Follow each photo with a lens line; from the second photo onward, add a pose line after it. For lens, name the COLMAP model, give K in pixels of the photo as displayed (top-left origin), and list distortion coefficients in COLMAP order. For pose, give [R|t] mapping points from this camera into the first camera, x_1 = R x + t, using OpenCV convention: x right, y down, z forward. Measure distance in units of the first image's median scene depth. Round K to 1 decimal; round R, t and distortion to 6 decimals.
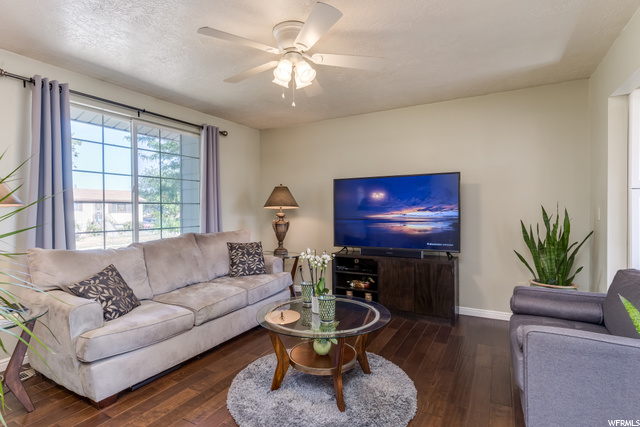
lens RADIAL K [[326.6, 0, 322.1], [0, 326.6, 212.8], [0, 0, 1]] dist [0.005408, 0.001269]
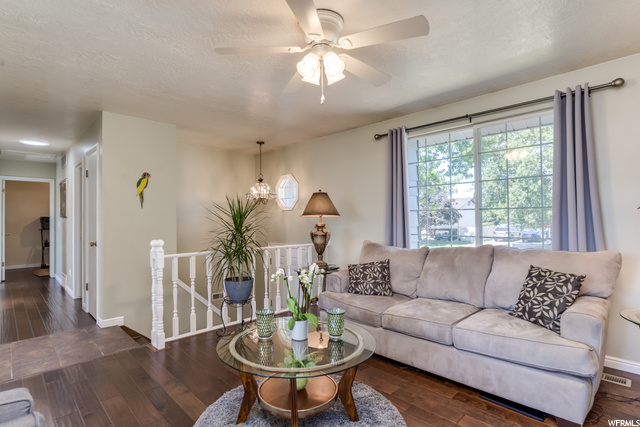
lens RADIAL K [[326.6, 0, 320.7], [0, 326.6, 213.0], [0, 0, 1]] dist [0.005408, 0.001269]
pose [[-0.282784, -0.003781, -0.959176, 0.693568], [0.002433, 0.999986, -0.004659, -0.019897], [0.959181, -0.003652, -0.282771, 1.127036]]
